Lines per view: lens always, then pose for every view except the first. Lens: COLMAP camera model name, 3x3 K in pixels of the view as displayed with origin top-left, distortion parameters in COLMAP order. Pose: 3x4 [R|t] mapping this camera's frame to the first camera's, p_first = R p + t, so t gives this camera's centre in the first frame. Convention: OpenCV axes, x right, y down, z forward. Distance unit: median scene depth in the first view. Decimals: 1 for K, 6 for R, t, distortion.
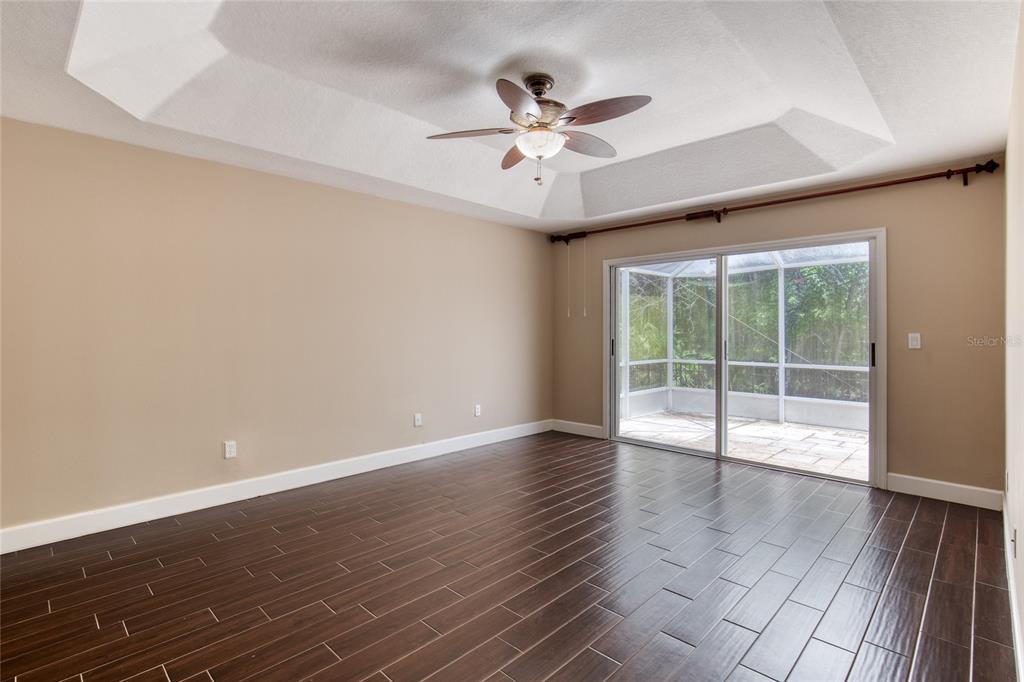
lens RADIAL K [[493.3, 0, 514.5], [0, 493.3, 329.7], [0, 0, 1]] dist [0.013639, 0.000393]
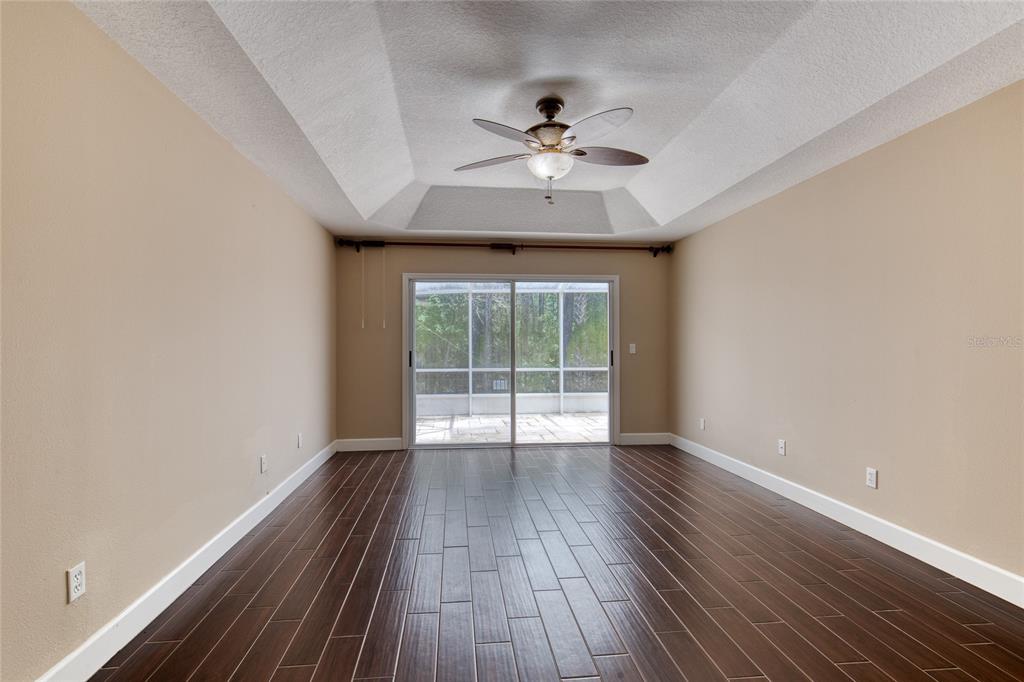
lens RADIAL K [[461.1, 0, 499.0], [0, 461.1, 339.6], [0, 0, 1]] dist [0.000425, 0.000317]
pose [[0.662183, 0.003350, 0.749335, -0.473818], [-0.000264, 0.999991, -0.004237, -0.000694], [-0.749342, 0.002608, 0.662178, 0.273850]]
